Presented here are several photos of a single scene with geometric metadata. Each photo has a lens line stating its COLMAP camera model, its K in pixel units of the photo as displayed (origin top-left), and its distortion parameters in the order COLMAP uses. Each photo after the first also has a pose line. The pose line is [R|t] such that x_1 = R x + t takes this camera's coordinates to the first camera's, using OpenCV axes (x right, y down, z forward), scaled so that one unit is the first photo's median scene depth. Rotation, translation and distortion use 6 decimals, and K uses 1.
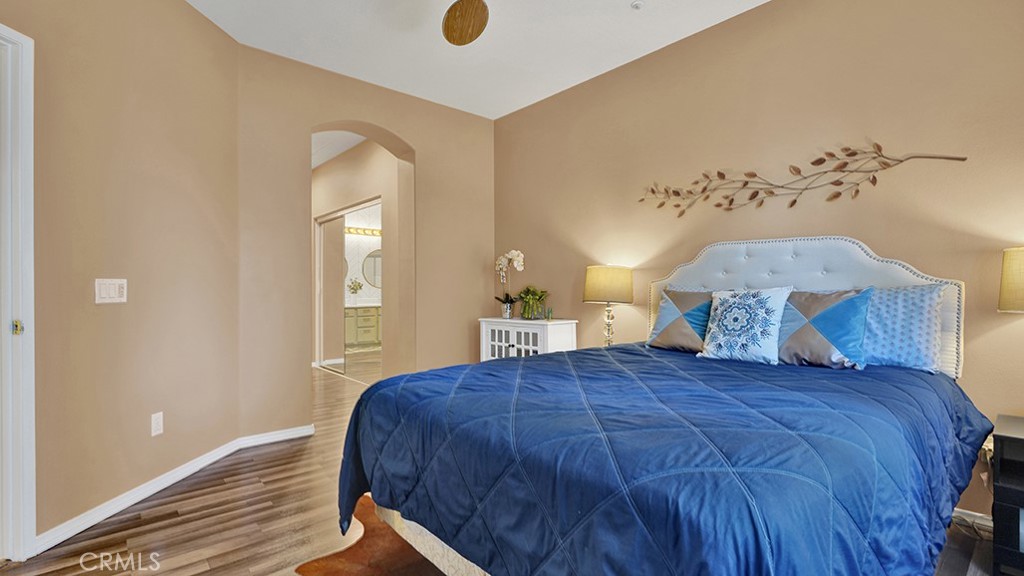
lens RADIAL K [[475.1, 0, 512.0], [0, 475.1, 288.0], [0, 0, 1]] dist [0.016320, 0.000160]
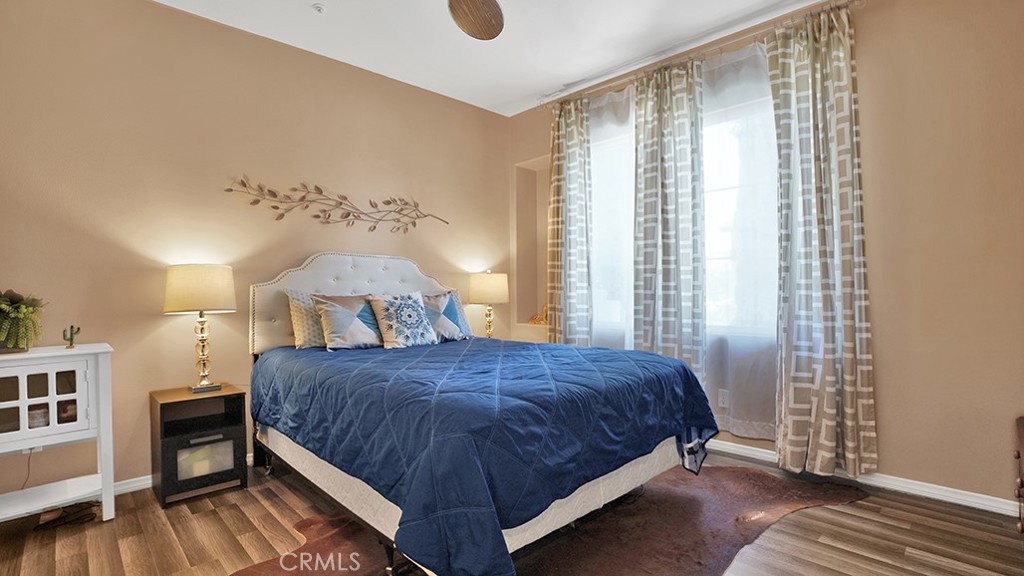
lens RADIAL K [[490.2, 0, 528.6], [0, 490.2, 284.5], [0, 0, 1]] dist [-0.022287, 0.001095]
pose [[-0.058653, 0.010493, 0.998223, -0.712556], [0.000775, 0.999945, -0.010465, -0.005992], [-0.998278, 0.000159, -0.058658, 0.581106]]
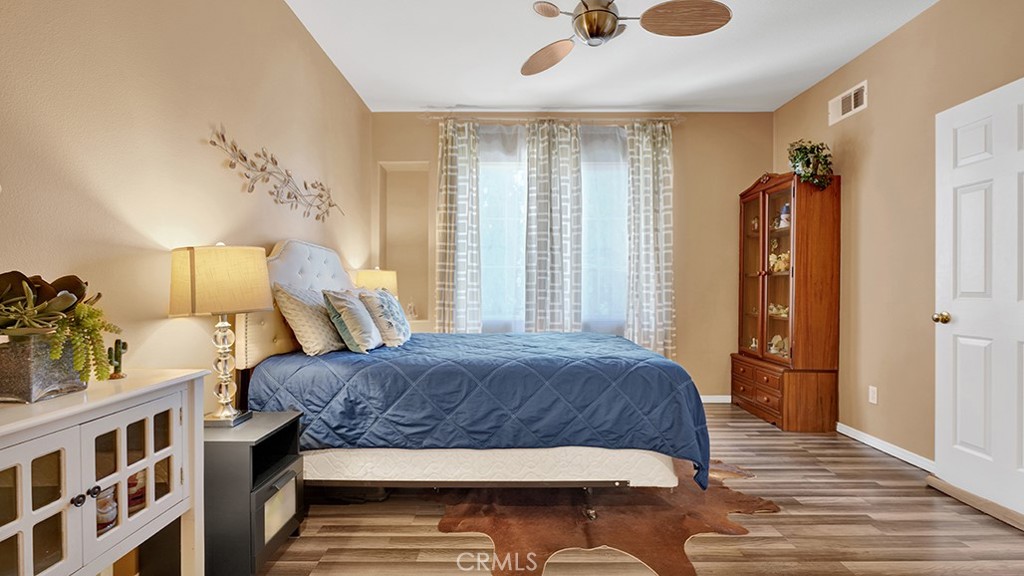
lens RADIAL K [[475.1, 0, 512.0], [0, 475.1, 288.0], [0, 0, 1]] dist [0.016320, 0.000160]
pose [[-0.754329, -0.001986, 0.656493, -0.476325], [-0.008789, 0.999936, -0.007074, 0.002593], [-0.656438, -0.011106, -0.754299, 1.371166]]
